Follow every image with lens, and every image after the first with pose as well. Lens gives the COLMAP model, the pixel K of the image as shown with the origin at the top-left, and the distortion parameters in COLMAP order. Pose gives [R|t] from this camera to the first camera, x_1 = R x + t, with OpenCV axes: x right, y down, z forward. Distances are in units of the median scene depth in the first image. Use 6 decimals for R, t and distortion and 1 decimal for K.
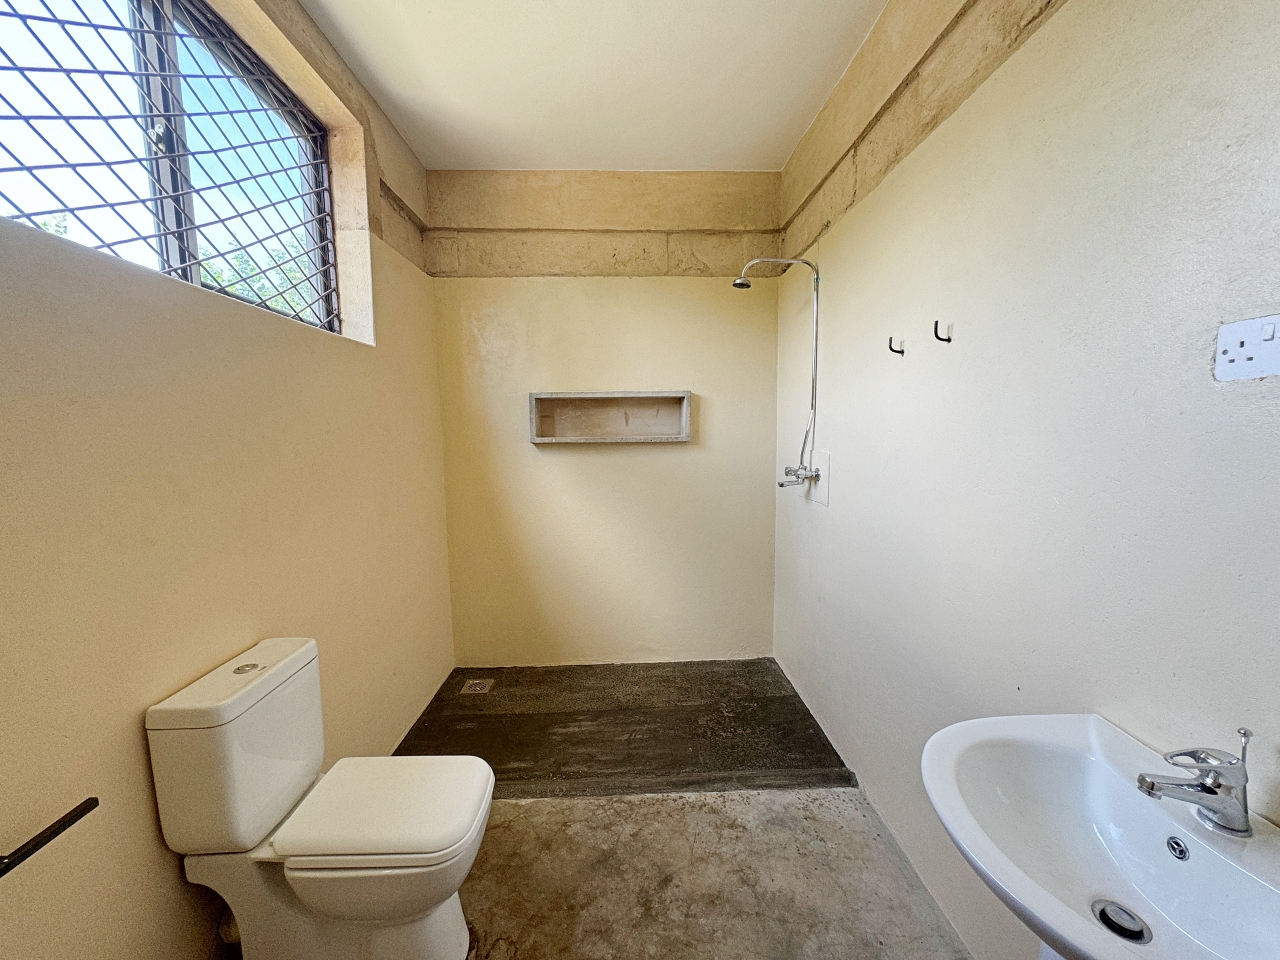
lens RADIAL K [[511.1, 0, 641.4], [0, 511.1, 489.4], [0, 0, 1]] dist [-0.002828, 0.001443]
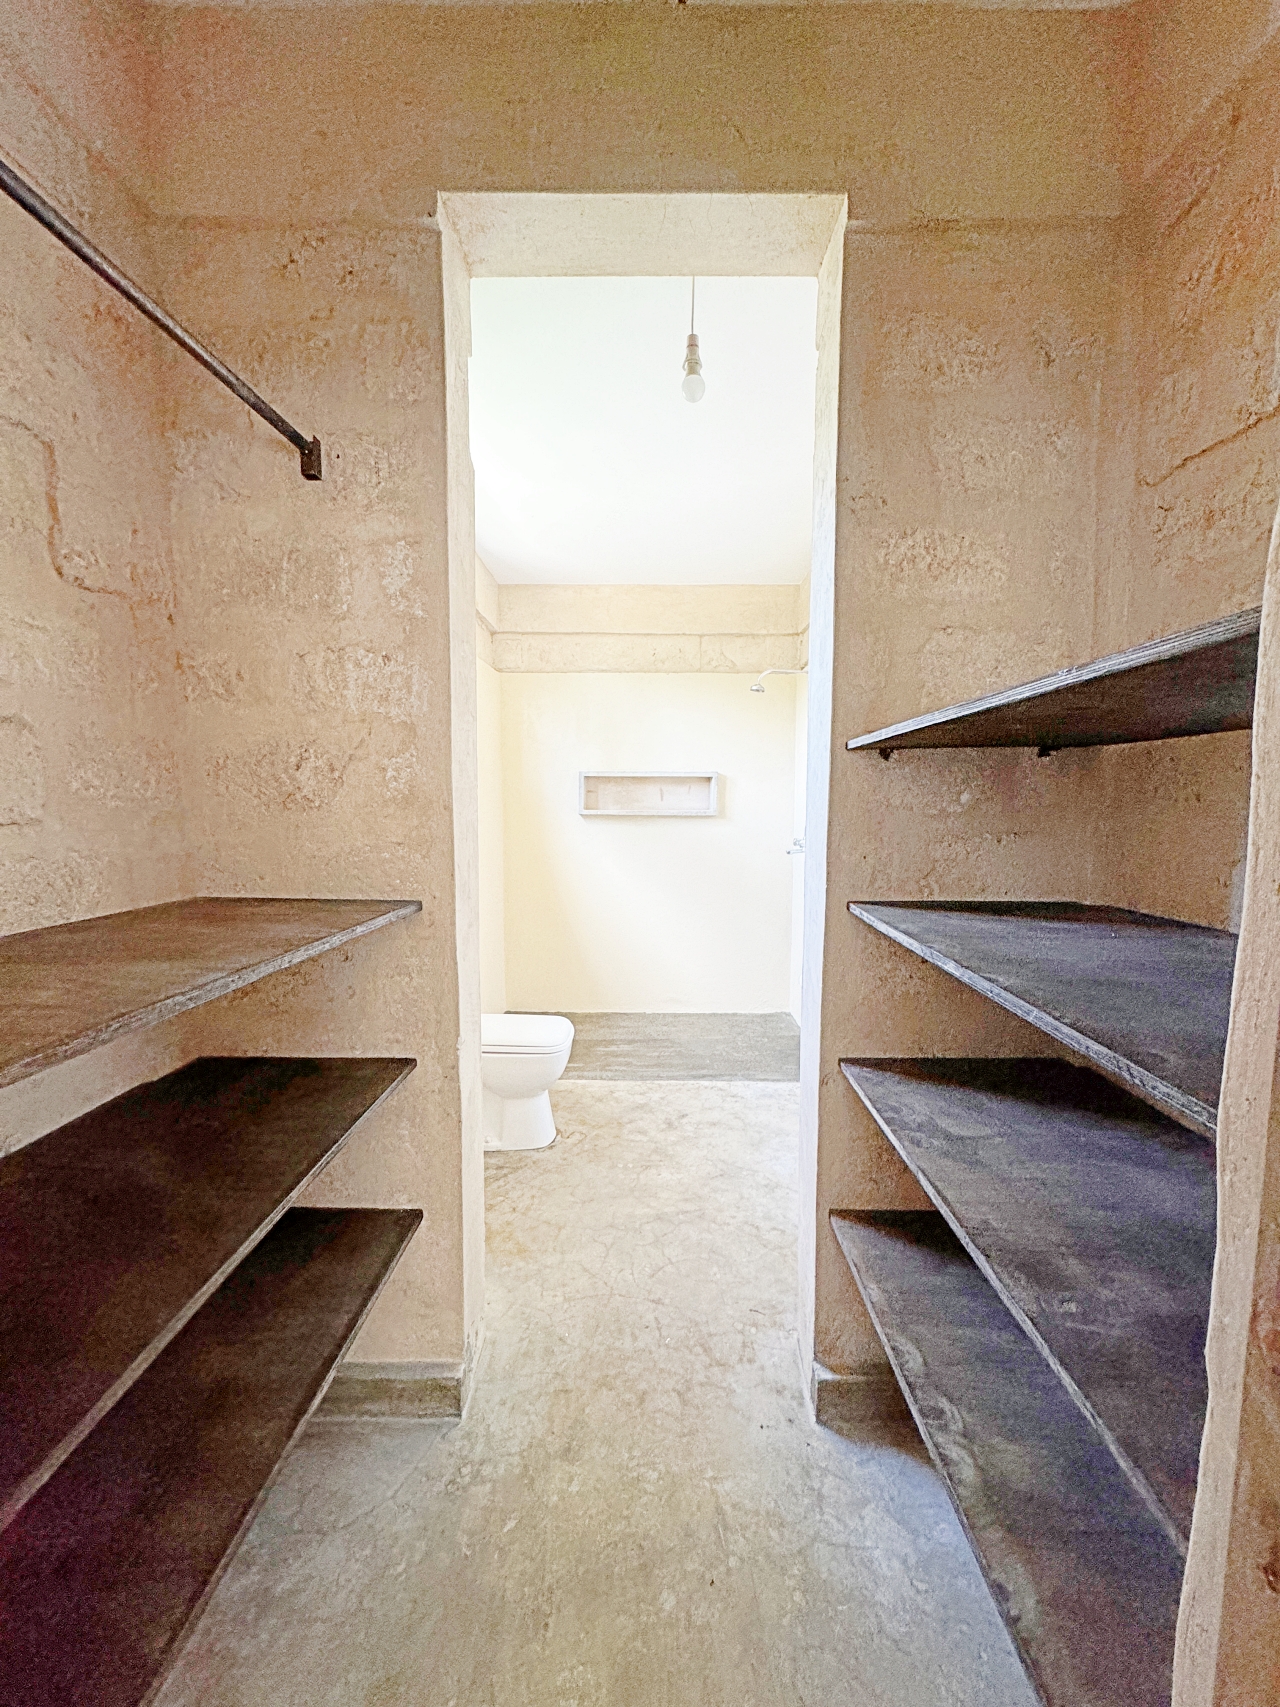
lens RADIAL K [[681.7, 0, 639.0], [0, 681.7, 856.9], [0, 0, 1]] dist [-0.002828, 0.001443]
pose [[0.998288, 0.020744, -0.054679, 0.006926], [-0.022431, 0.999285, -0.030432, 0.049798], [0.054009, 0.031607, 0.998040, -0.540493]]
